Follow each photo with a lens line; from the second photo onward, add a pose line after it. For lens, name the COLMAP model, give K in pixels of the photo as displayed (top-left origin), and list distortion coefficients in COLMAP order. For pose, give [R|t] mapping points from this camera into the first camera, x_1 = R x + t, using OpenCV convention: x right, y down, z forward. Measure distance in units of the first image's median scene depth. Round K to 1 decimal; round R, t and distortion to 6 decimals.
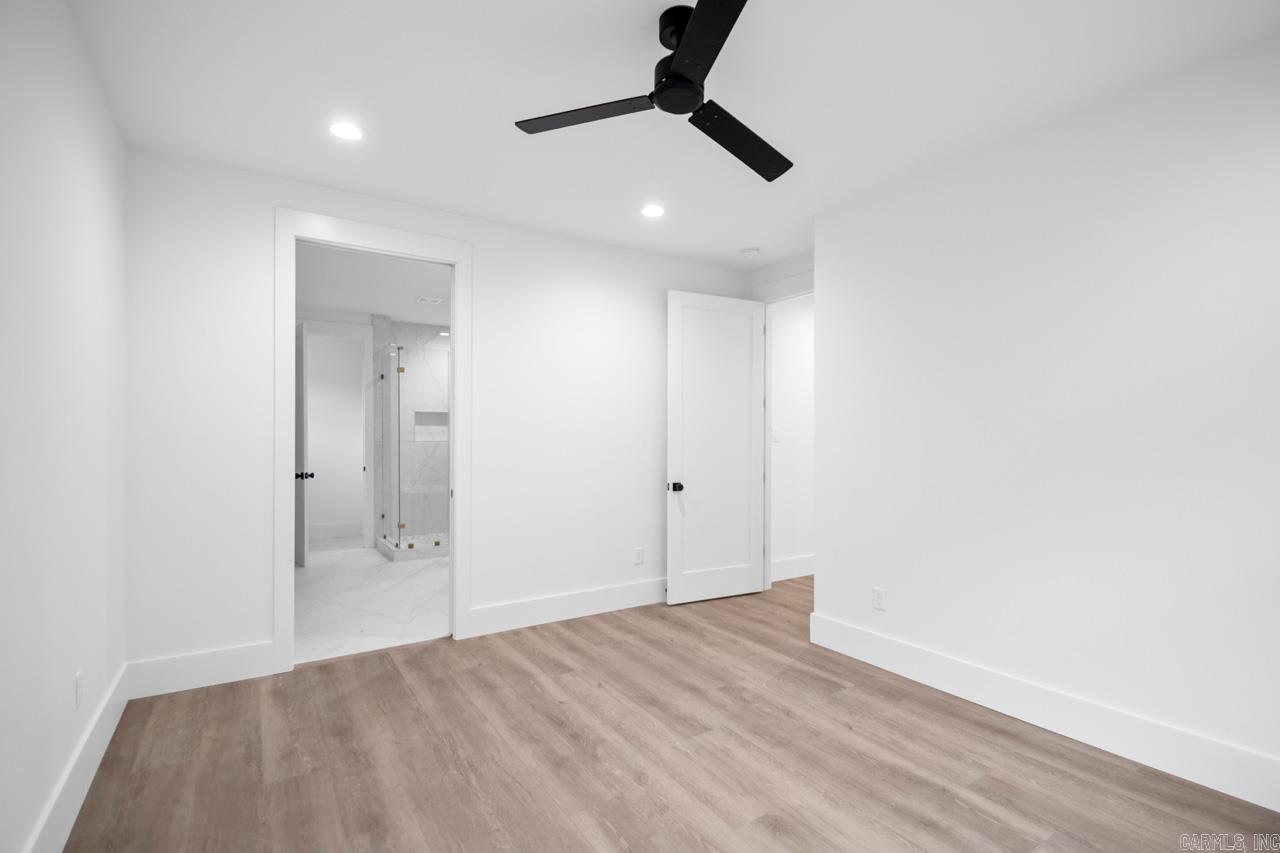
lens RADIAL K [[602.2, 0, 648.6], [0, 602.2, 429.9], [0, 0, 1]] dist [0.019417, -0.019064]
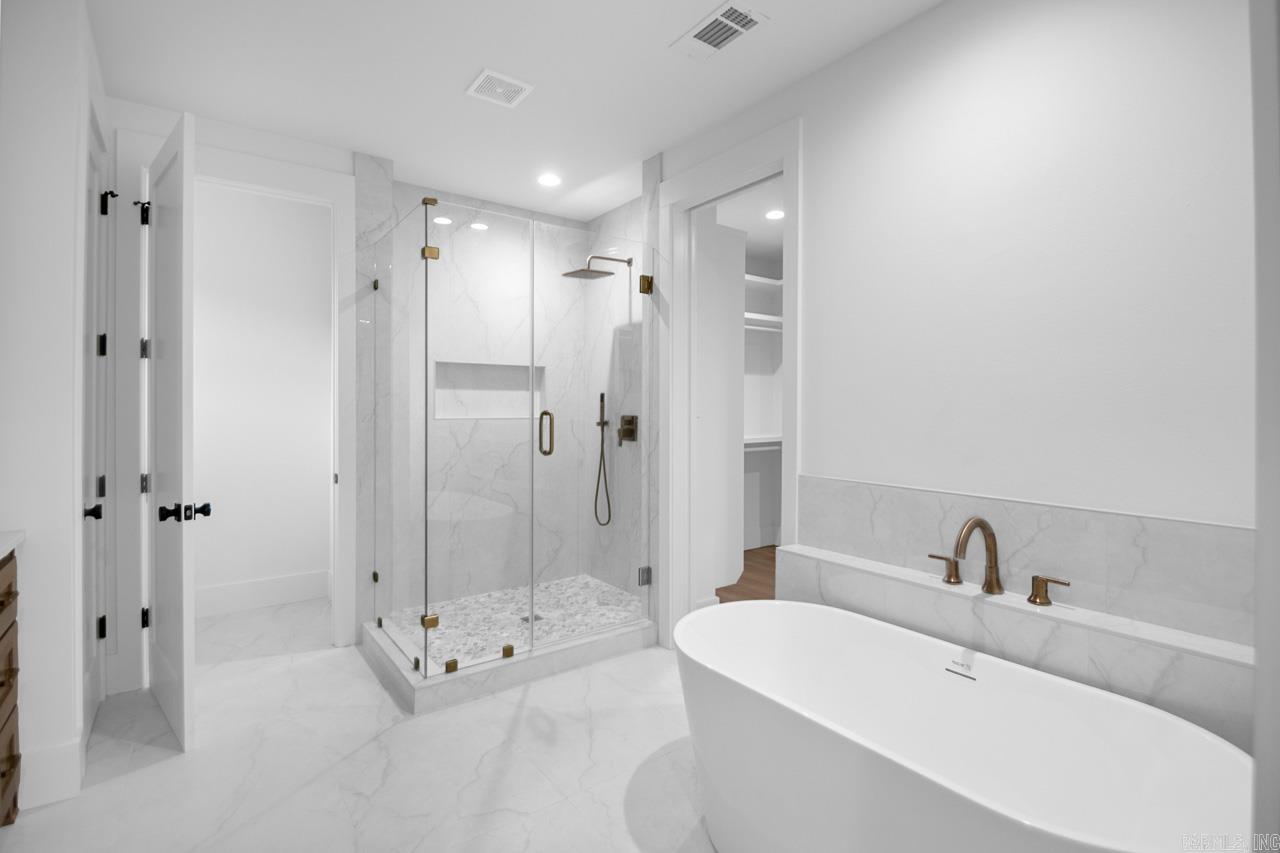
lens RADIAL K [[605.7, 0, 654.6], [0, 605.7, 405.0], [0, 0, 1]] dist [0.021070, -0.018674]
pose [[0.997548, 0.005946, 0.069734, -0.255241], [-0.006179, 0.999976, 0.003129, 0.003902], [-0.069714, -0.003552, 0.997561, 0.508533]]
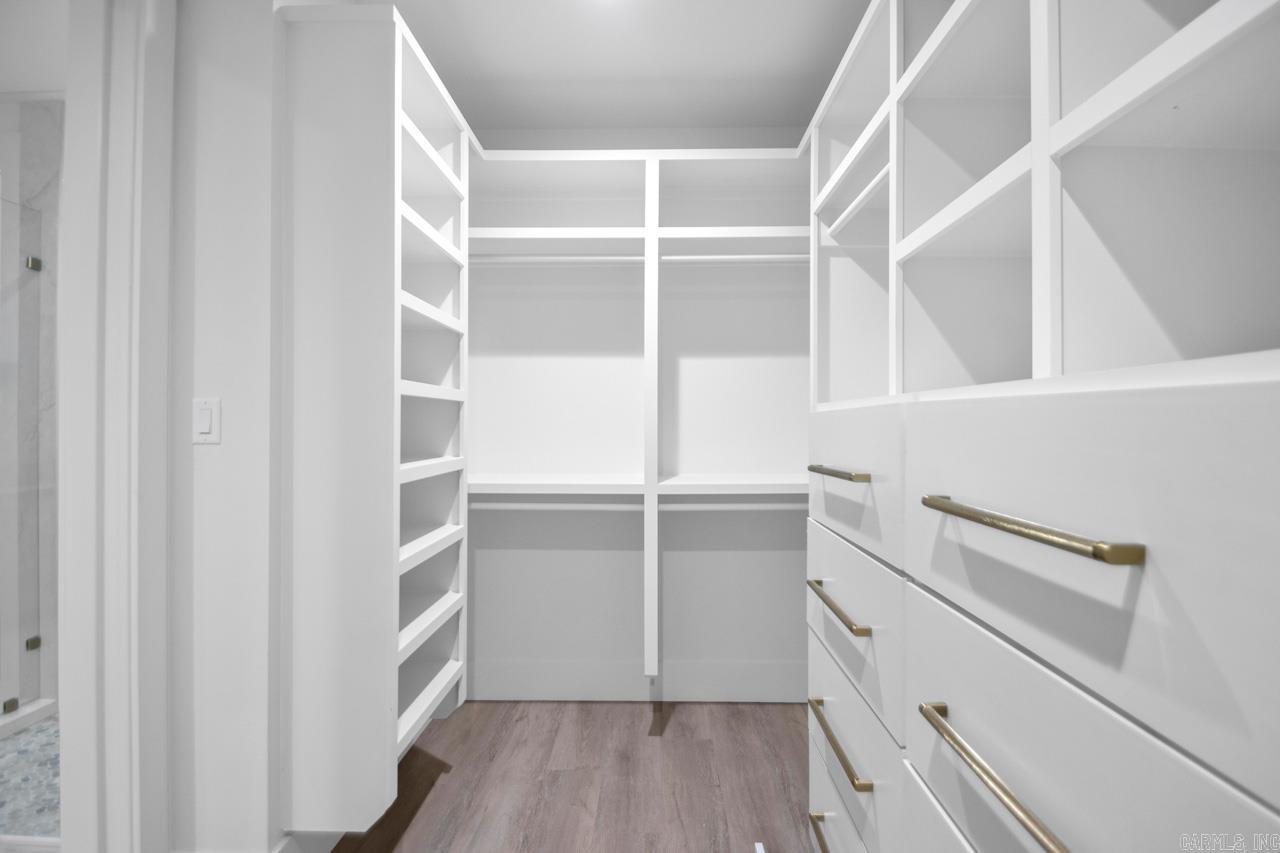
lens RADIAL K [[594.0, 0, 647.8], [0, 594.0, 418.5], [0, 0, 1]] dist [0.018777, -0.017847]
pose [[0.826077, -0.002076, -0.563554, 0.072694], [0.004039, 0.999989, 0.002236, 0.006645], [0.563543, -0.004123, 0.826076, 0.917808]]
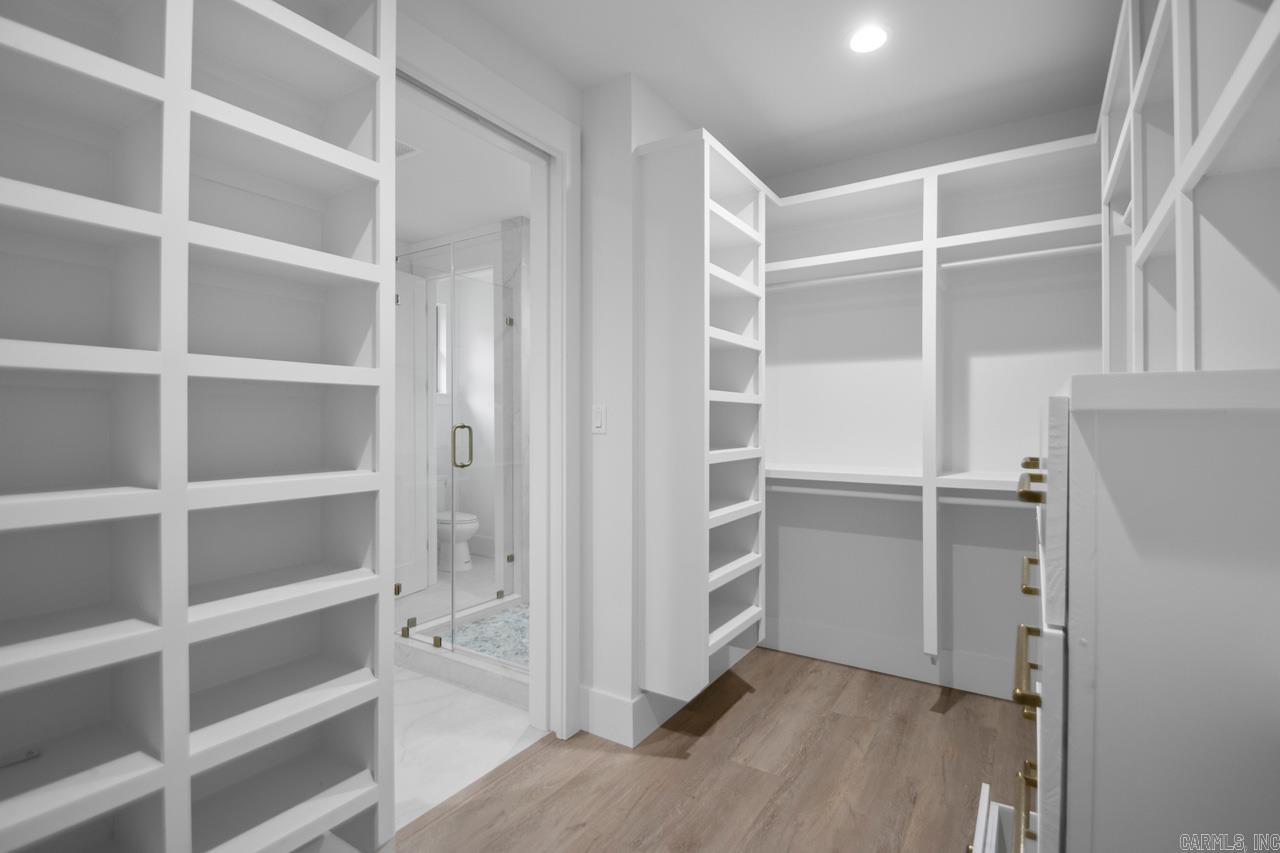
lens RADIAL K [[602.2, 0, 648.6], [0, 602.2, 429.9], [0, 0, 1]] dist [0.019417, -0.019064]
pose [[0.405321, 0.013541, -0.914074, 0.151712], [0.008902, 0.999784, 0.018758, 0.007025], [0.914131, -0.015740, 0.405113, 0.890364]]
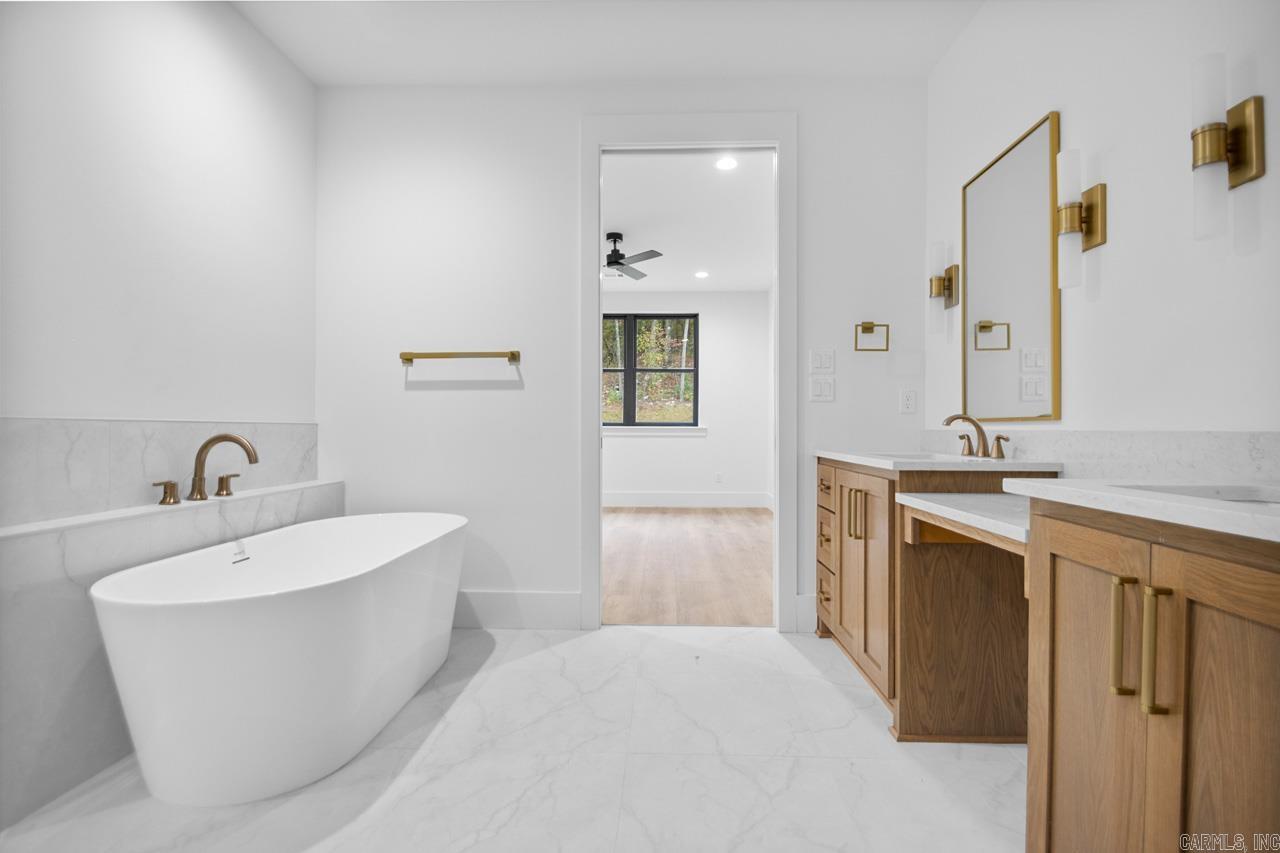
lens RADIAL K [[602.2, 0, 648.6], [0, 602.2, 429.9], [0, 0, 1]] dist [0.019417, -0.019064]
pose [[-0.818928, -0.002327, 0.573892, -0.456308], [-0.004536, 0.999987, -0.002418, 0.049898], [-0.573879, -0.004583, -0.818927, 0.887463]]
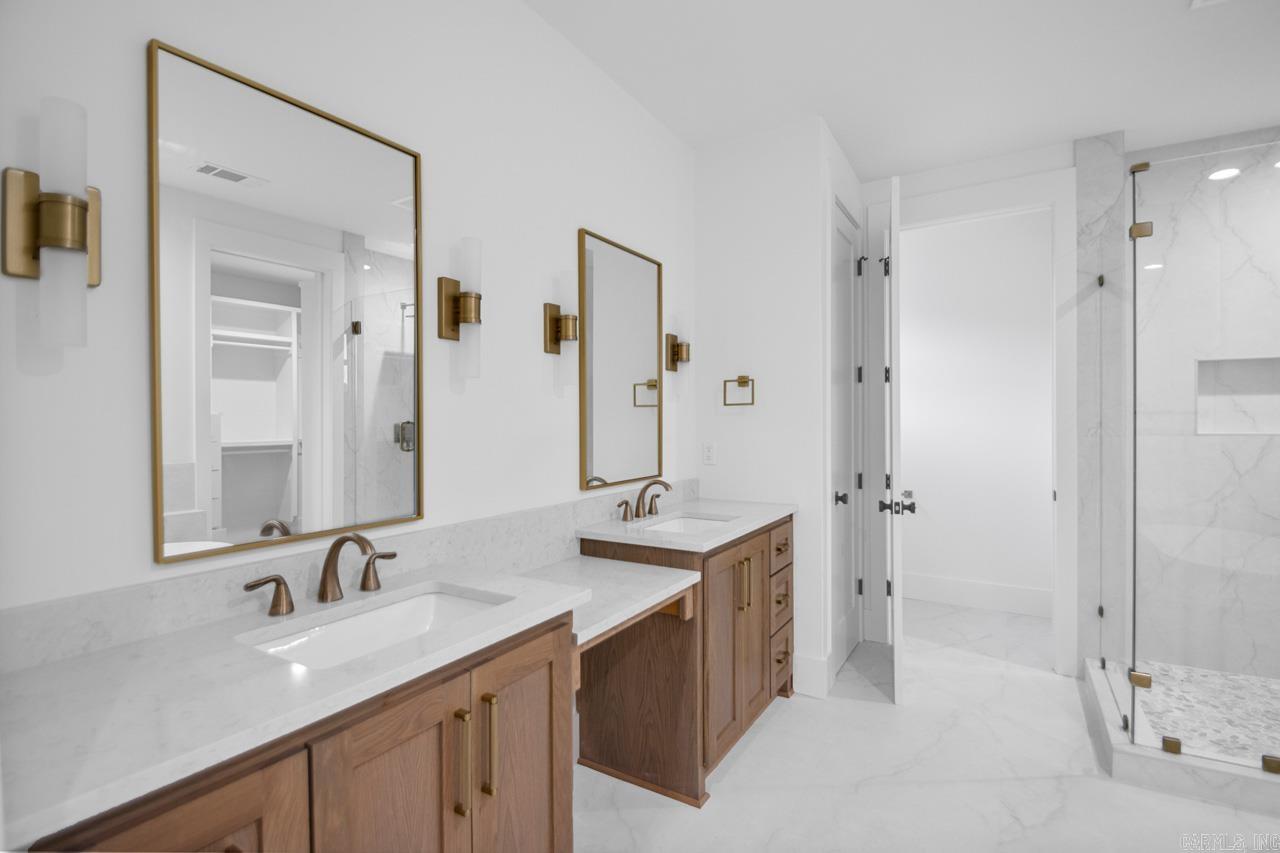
lens RADIAL K [[602.2, 0, 648.6], [0, 602.2, 429.9], [0, 0, 1]] dist [0.019417, -0.019064]
pose [[0.433151, 0.014113, -0.901211, -0.197658], [0.010387, 0.999733, 0.020648, 0.003560], [0.901261, -0.018305, 0.432889, 0.536382]]
